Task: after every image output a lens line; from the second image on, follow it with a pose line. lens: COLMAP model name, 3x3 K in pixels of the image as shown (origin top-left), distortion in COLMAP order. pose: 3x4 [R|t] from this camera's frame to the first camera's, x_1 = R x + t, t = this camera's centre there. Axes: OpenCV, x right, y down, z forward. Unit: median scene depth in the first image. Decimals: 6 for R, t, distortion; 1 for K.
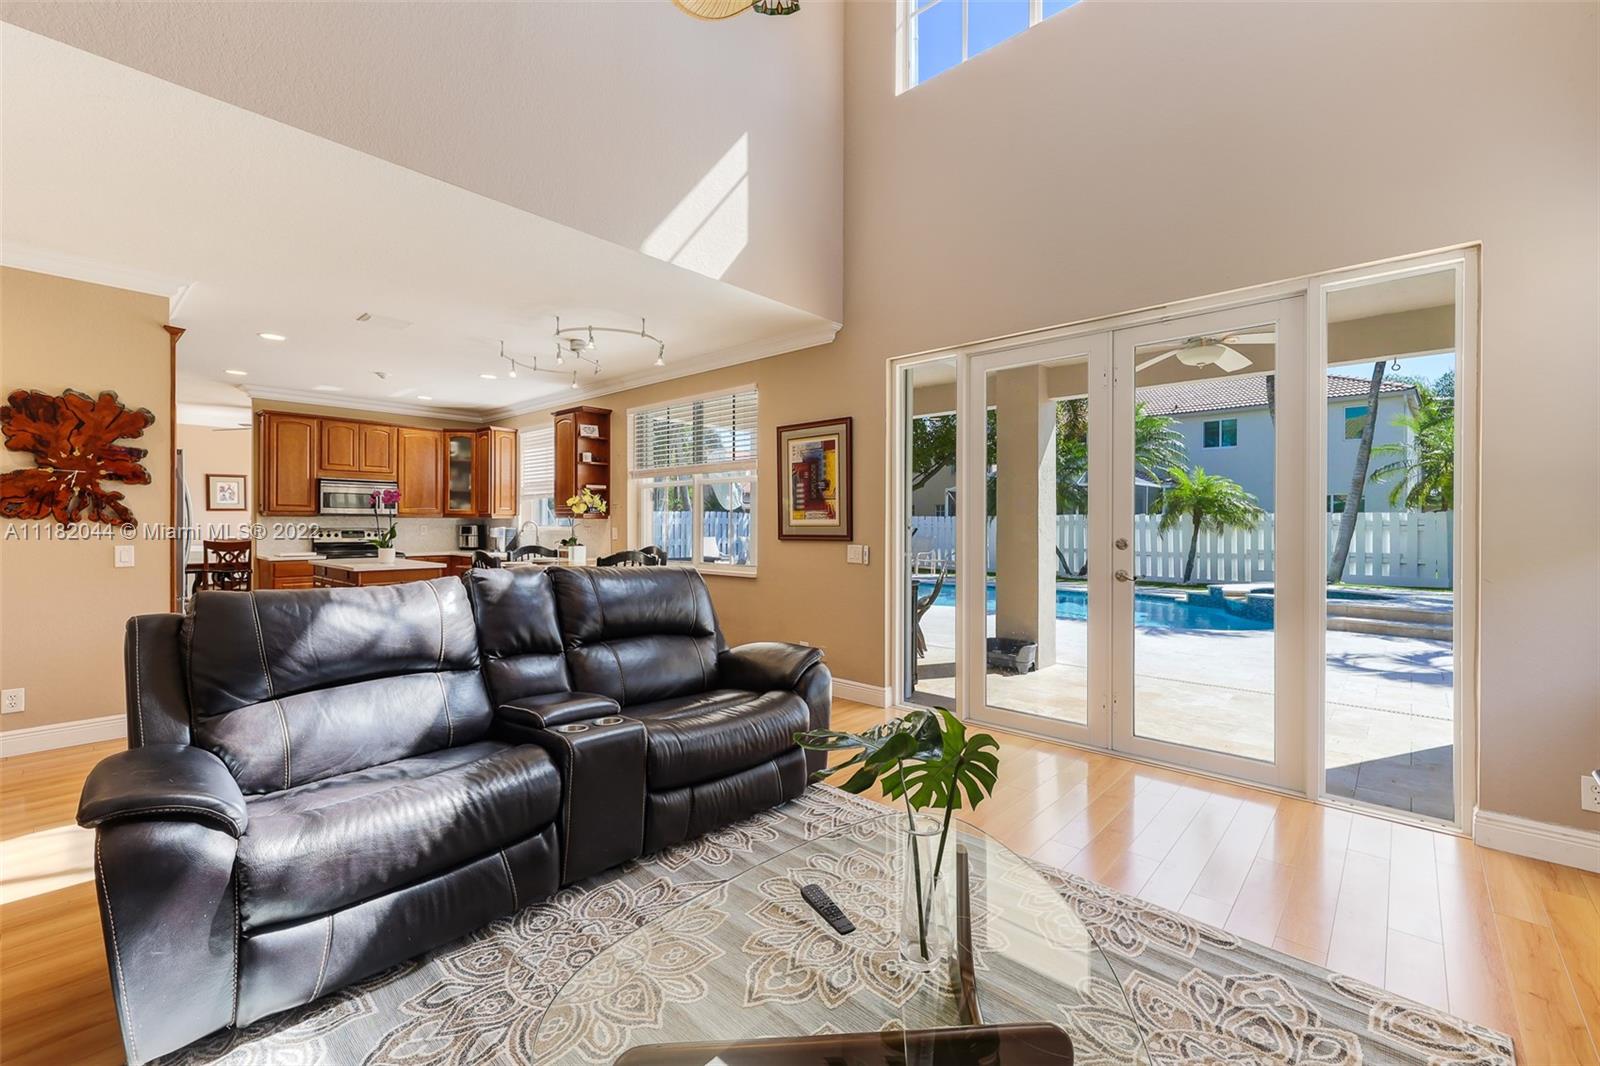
lens RADIAL K [[674.3, 0, 800.2], [0, 674.3, 527.6], [0, 0, 1]] dist [0.004084, -0.001404]
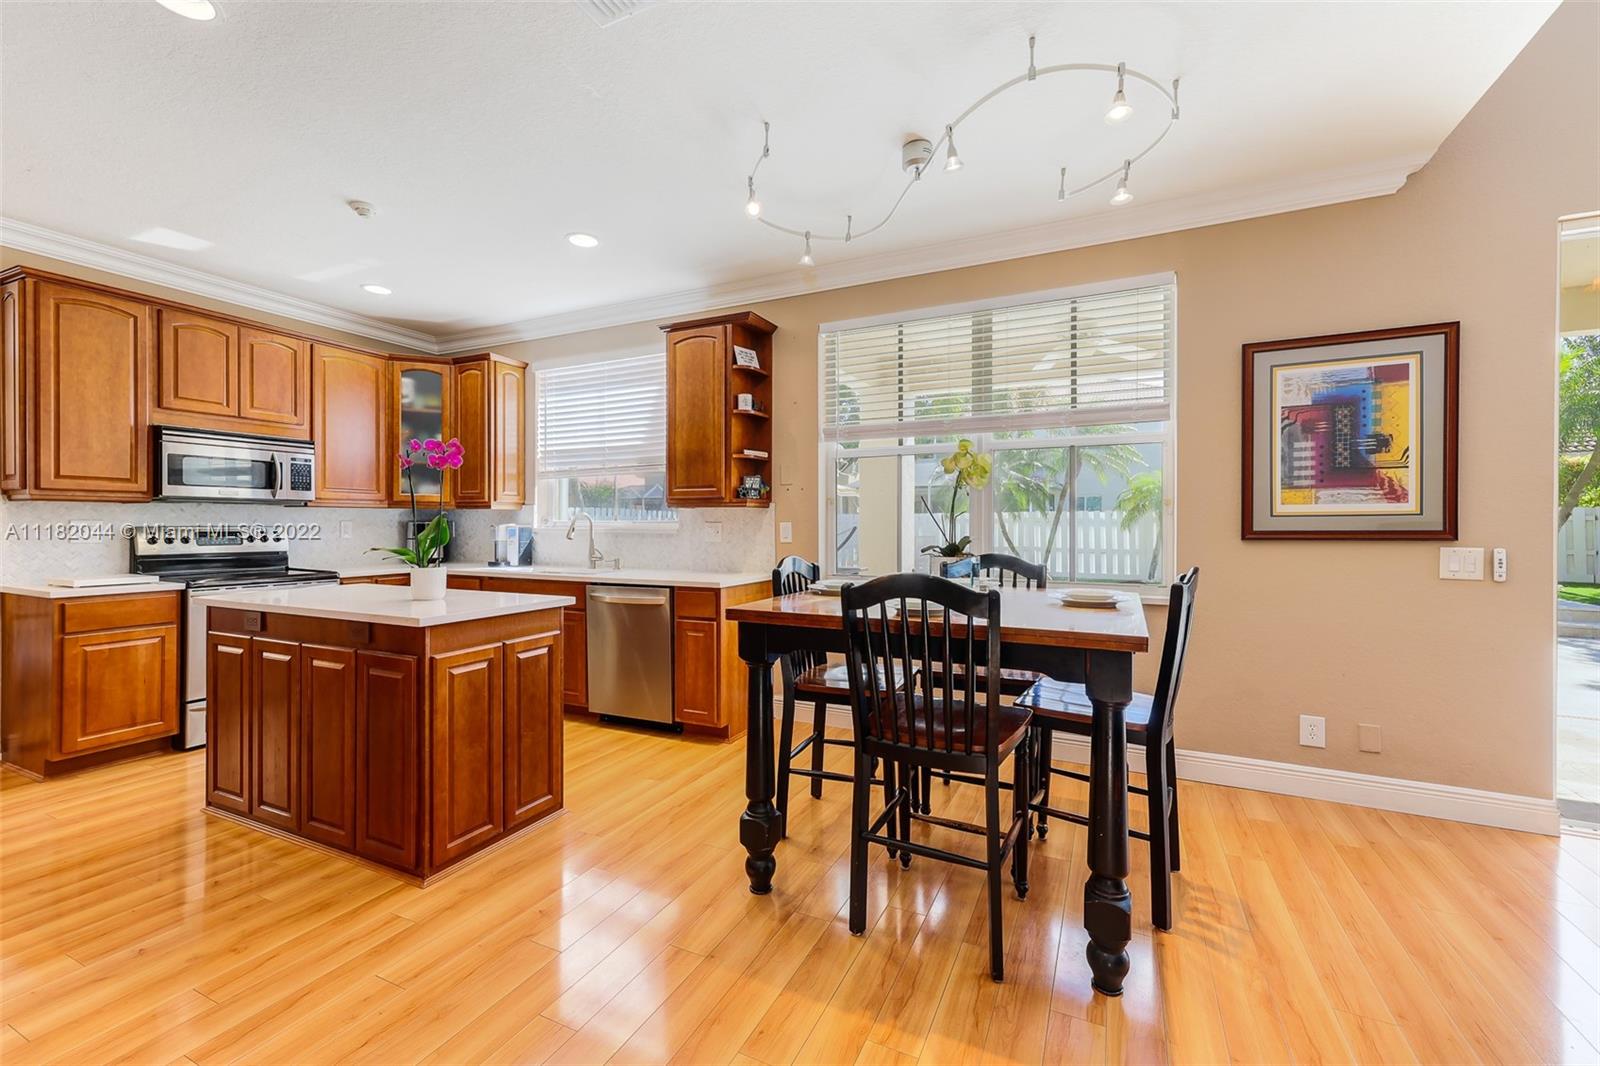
lens RADIAL K [[674.3, 0, 808.5], [0, 674.3, 530.3], [0, 0, 1]] dist [0.004084, -0.001404]
pose [[0.958711, -0.006251, 0.284315, -0.406430], [0.005303, 0.999978, 0.004106, 0.004115], [-0.284334, -0.002429, 0.958722, 0.401005]]
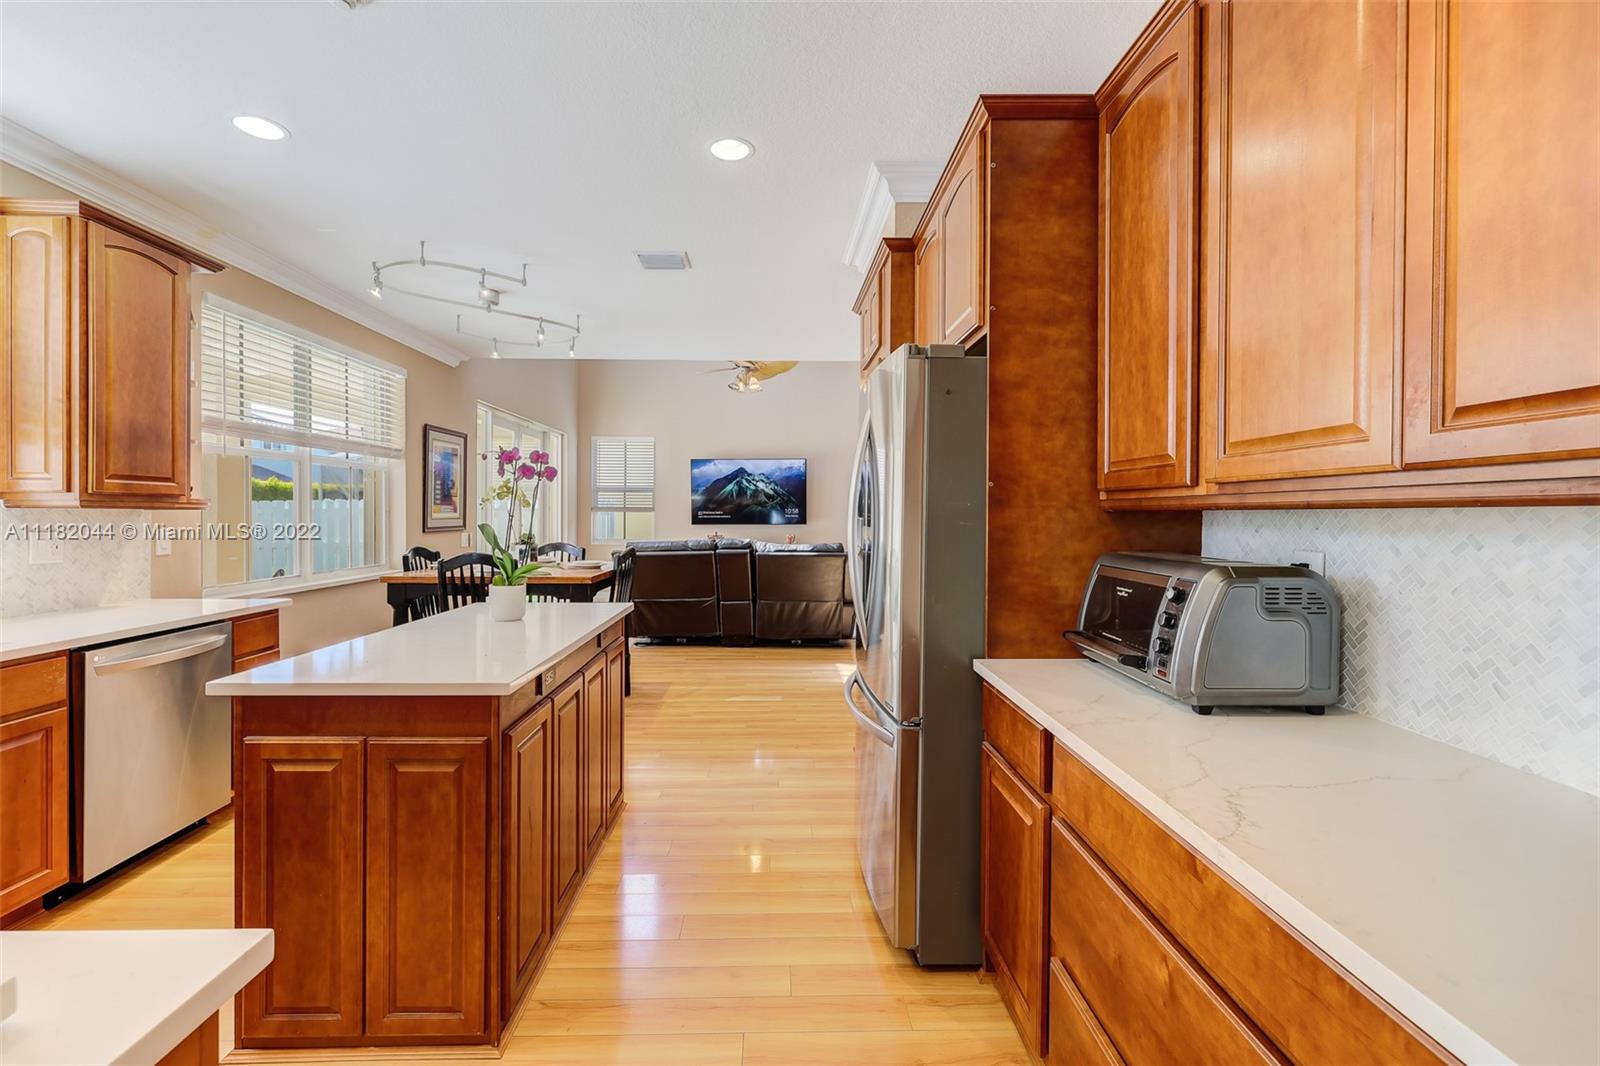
lens RADIAL K [[674.3, 0, 787.4], [0, 674.3, 519.0], [0, 0, 1]] dist [0.004084, -0.001404]
pose [[-0.686138, -0.014921, 0.727318, -0.849771], [-0.008074, 0.999884, 0.012896, -0.015201], [-0.727427, 0.002976, -0.686179, 0.953724]]
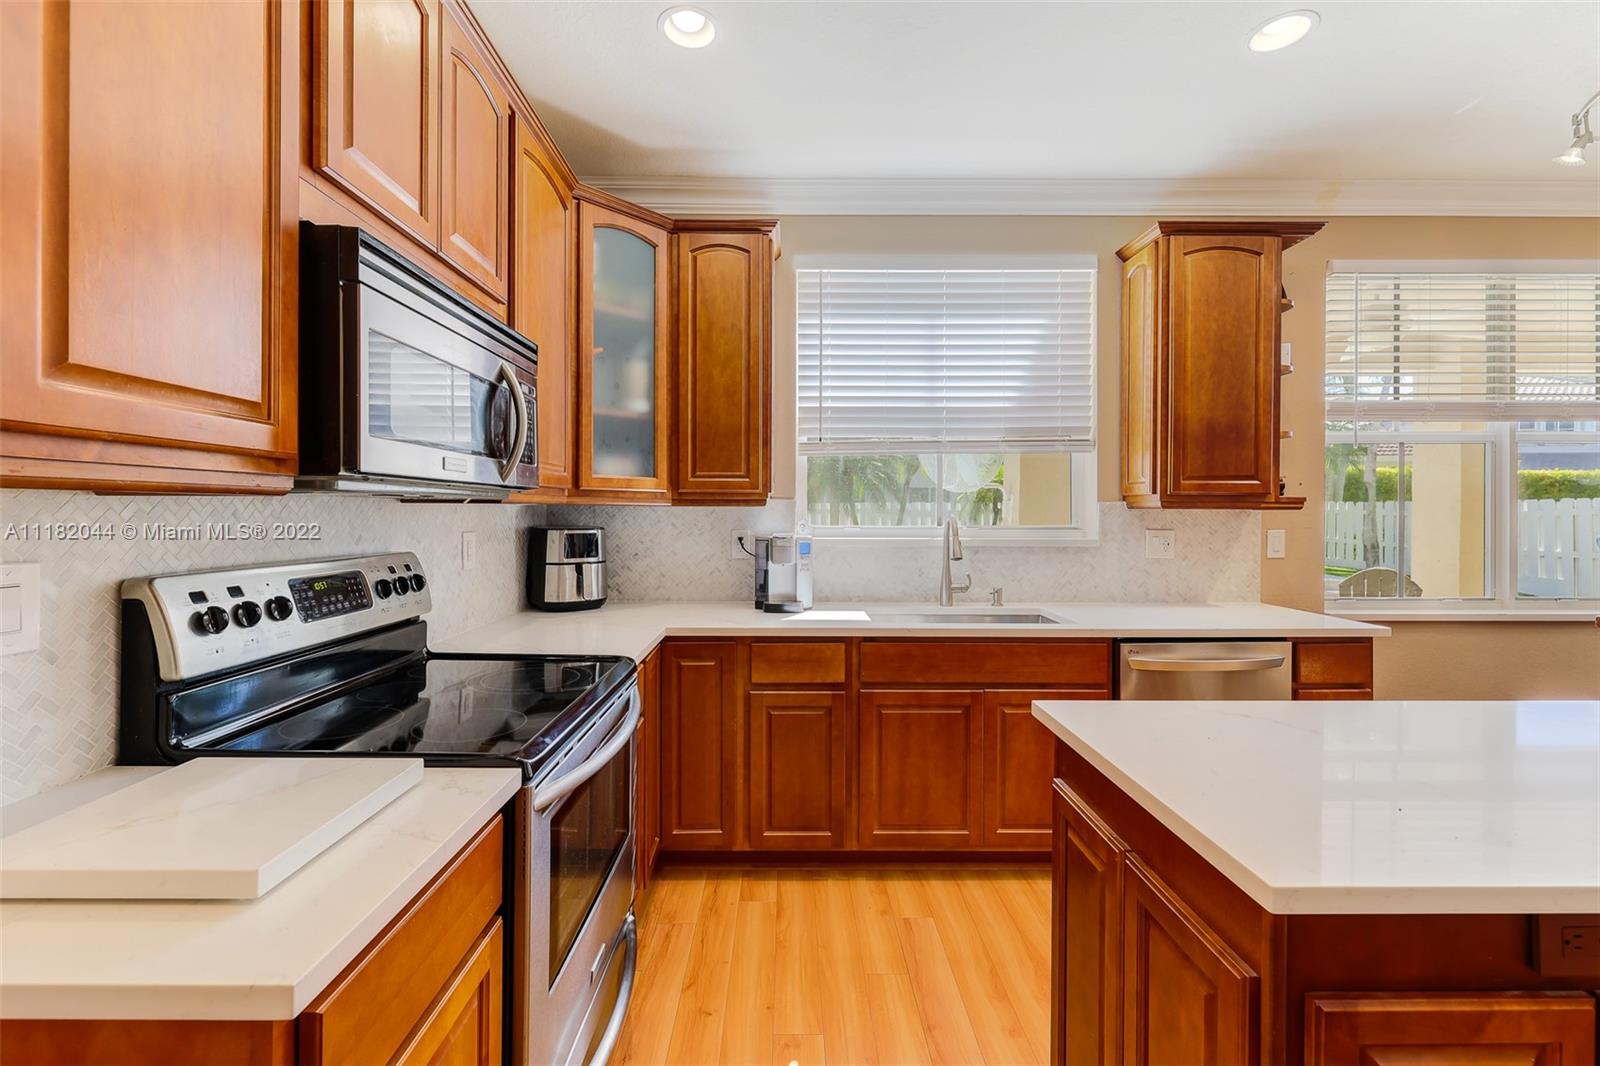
lens RADIAL K [[674.3, 0, 787.0], [0, 674.3, 517.5], [0, 0, 1]] dist [0.004084, -0.001404]
pose [[0.736001, -0.009669, 0.676912, -0.753130], [0.005478, 0.999950, 0.008327, -0.012776], [-0.676959, -0.002421, 0.736017, 0.848094]]
